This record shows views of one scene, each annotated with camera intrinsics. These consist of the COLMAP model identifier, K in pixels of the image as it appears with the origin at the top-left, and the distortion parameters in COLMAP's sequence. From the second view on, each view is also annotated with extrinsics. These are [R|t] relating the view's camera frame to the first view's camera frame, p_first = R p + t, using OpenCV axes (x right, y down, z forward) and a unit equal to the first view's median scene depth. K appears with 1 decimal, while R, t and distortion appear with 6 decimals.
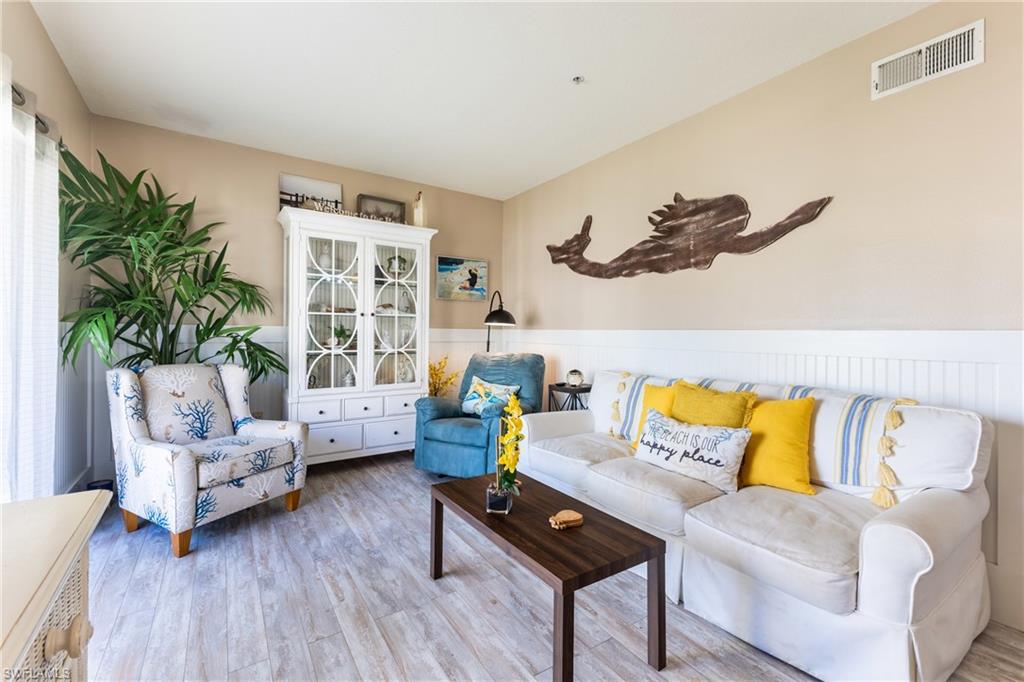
lens RADIAL K [[438.9, 0, 511.0], [0, 438.9, 336.7], [0, 0, 1]] dist [0.011261, 0.000047]
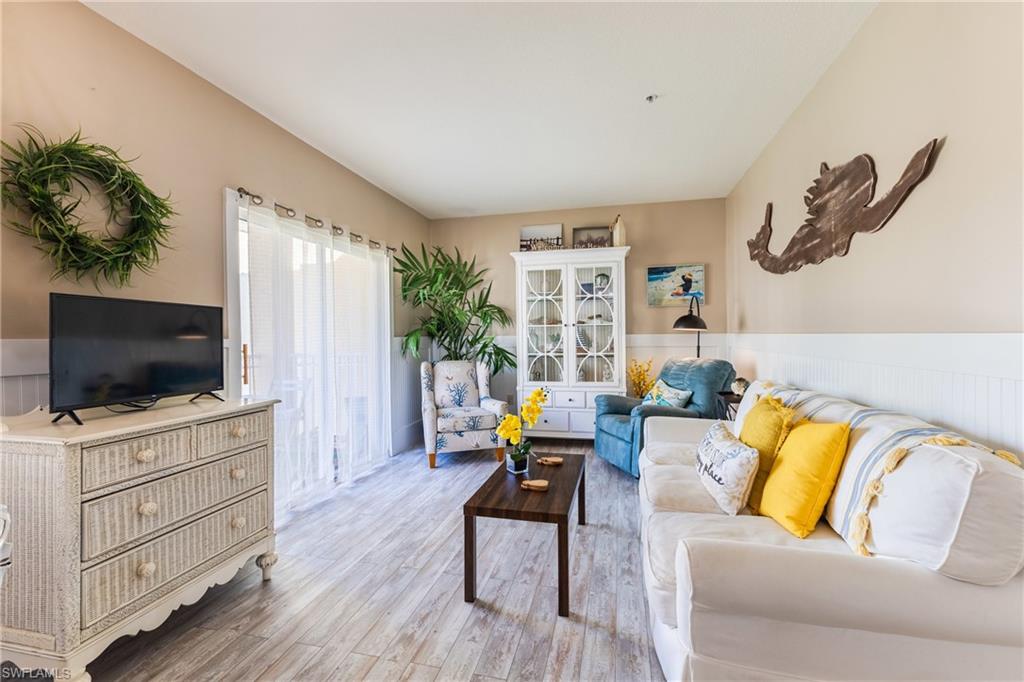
lens RADIAL K [[438.9, 0, 515.6], [0, 438.9, 342.3], [0, 0, 1]] dist [0.011261, 0.000047]
pose [[0.679060, -0.005359, -0.734064, 0.536887], [0.010488, 0.999942, 0.002403, -0.006831], [0.734008, -0.009330, 0.679077, 0.035890]]
